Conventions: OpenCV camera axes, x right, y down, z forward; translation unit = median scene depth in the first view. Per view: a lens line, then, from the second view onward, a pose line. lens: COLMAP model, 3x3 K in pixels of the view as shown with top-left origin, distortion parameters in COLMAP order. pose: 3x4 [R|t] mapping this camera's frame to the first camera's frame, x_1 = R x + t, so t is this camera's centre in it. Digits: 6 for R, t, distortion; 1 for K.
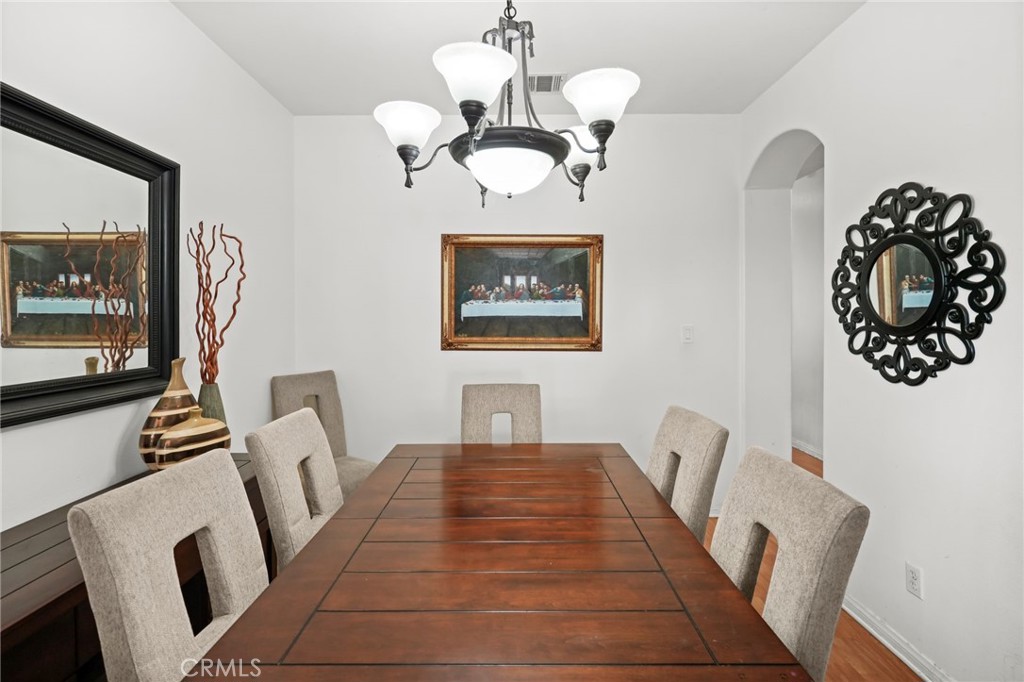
lens RADIAL K [[470.5, 0, 510.0], [0, 470.5, 318.9], [0, 0, 1]] dist [-0.003812, 0.000110]
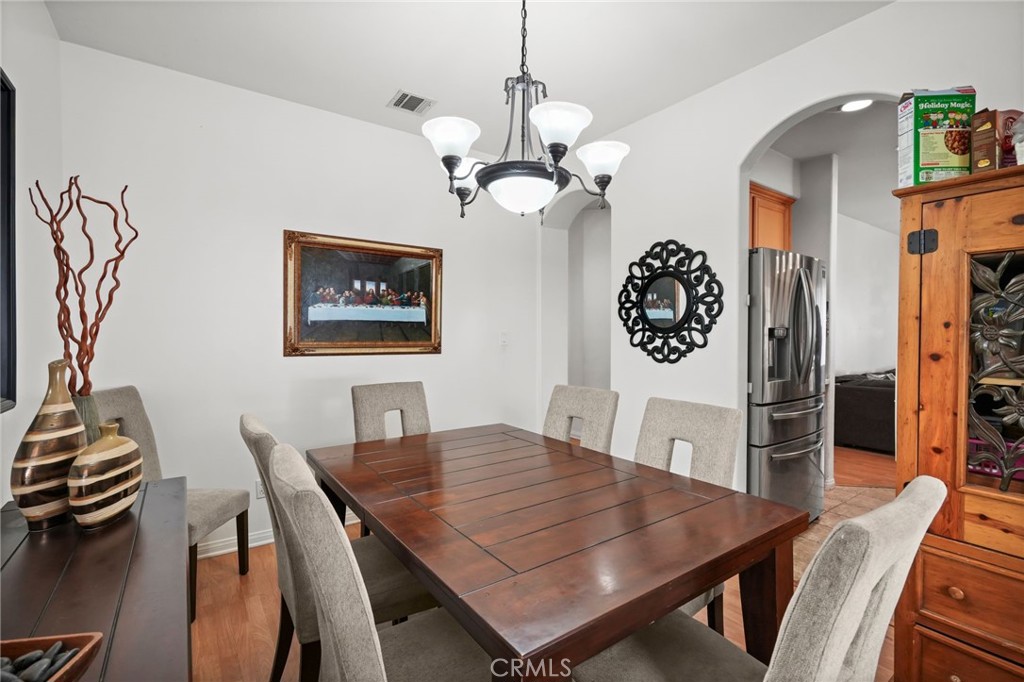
lens RADIAL K [[468.2, 0, 512.3], [0, 468.2, 336.7], [0, 0, 1]] dist [-0.011032, 0.000816]
pose [[0.808278, -0.000769, 0.588801, -0.509629], [-0.000408, 0.999998, 0.001867, 0.041611], [-0.588801, -0.001750, 0.808276, 0.004734]]
